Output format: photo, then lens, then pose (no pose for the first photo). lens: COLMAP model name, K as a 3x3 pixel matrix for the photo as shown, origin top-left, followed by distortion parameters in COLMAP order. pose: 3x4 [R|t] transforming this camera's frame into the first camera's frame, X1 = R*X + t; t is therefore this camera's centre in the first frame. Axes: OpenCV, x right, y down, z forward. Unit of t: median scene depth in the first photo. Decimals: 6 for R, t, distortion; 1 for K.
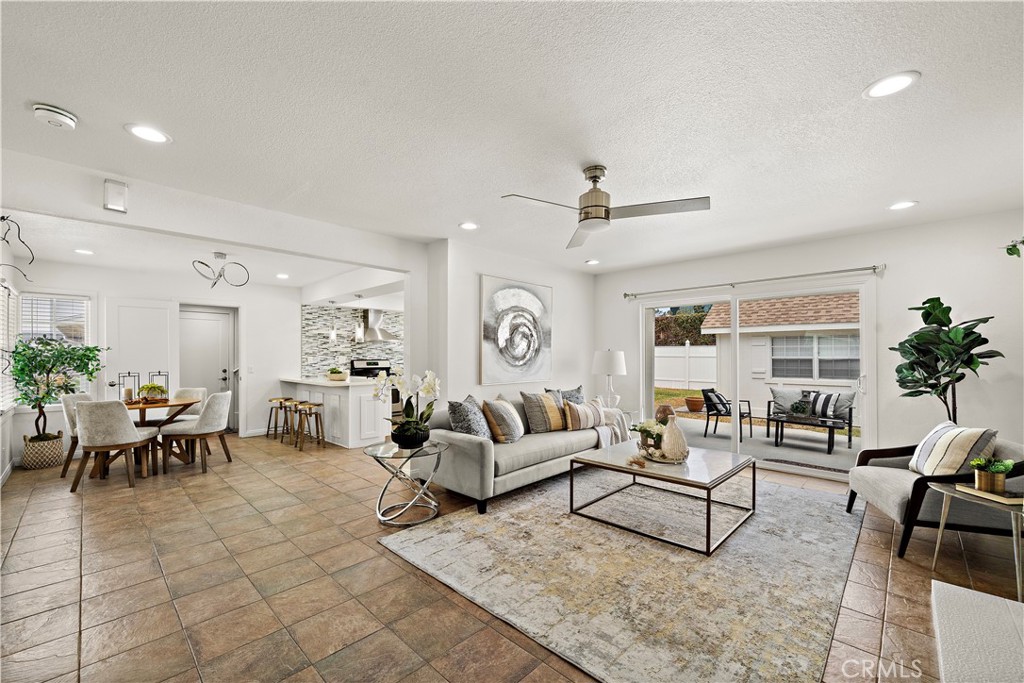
lens RADIAL K [[423.6, 0, 511.2], [0, 423.6, 347.5], [0, 0, 1]] dist [-0.002903, -0.000050]
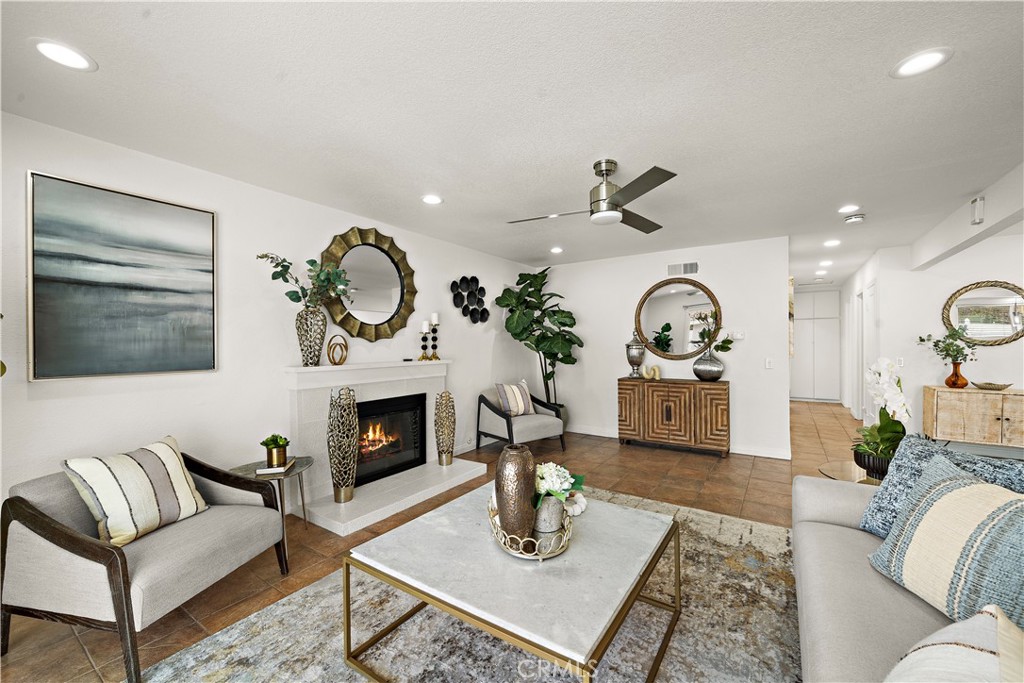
lens RADIAL K [[411.5, 0, 512.0], [0, 411.5, 341.5], [0, 0, 1]] dist [0.001148, 0.000416]
pose [[-0.982751, 0.006526, -0.184818, 0.360326], [0.010088, 0.999781, -0.018339, 0.014449], [0.184657, -0.019887, -0.982602, 1.145095]]
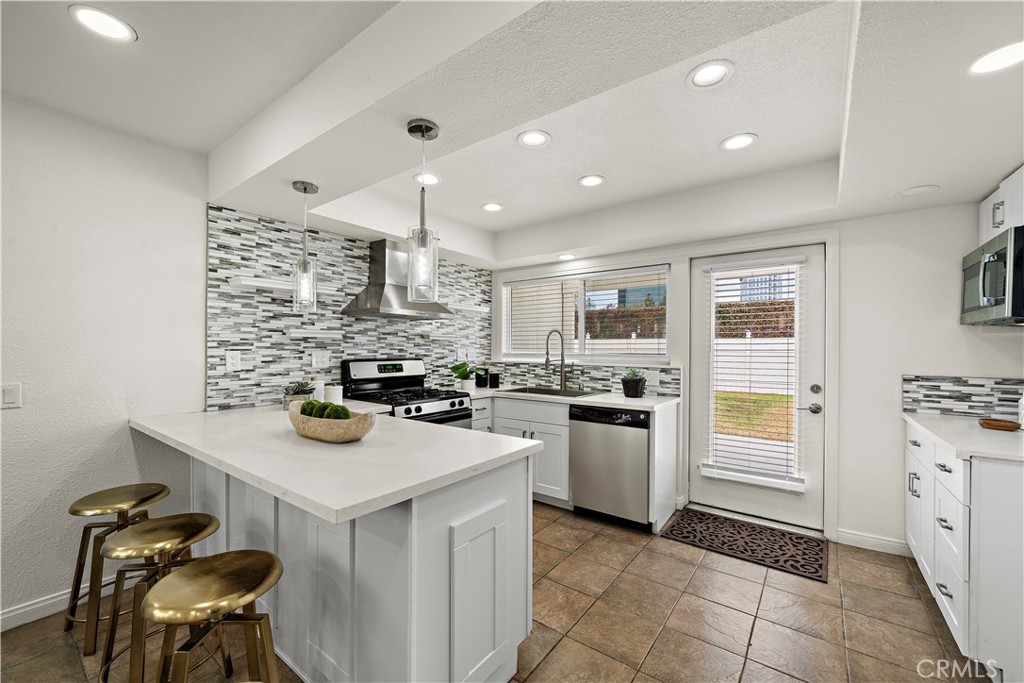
lens RADIAL K [[411.5, 0, 512.0], [0, 411.5, 341.5], [0, 0, 1]] dist [0.001148, 0.000416]
pose [[0.991294, 0.007966, 0.131424, -0.450194], [-0.008437, 0.999960, 0.003026, 0.015050], [-0.131394, -0.004108, 0.991322, 0.979849]]
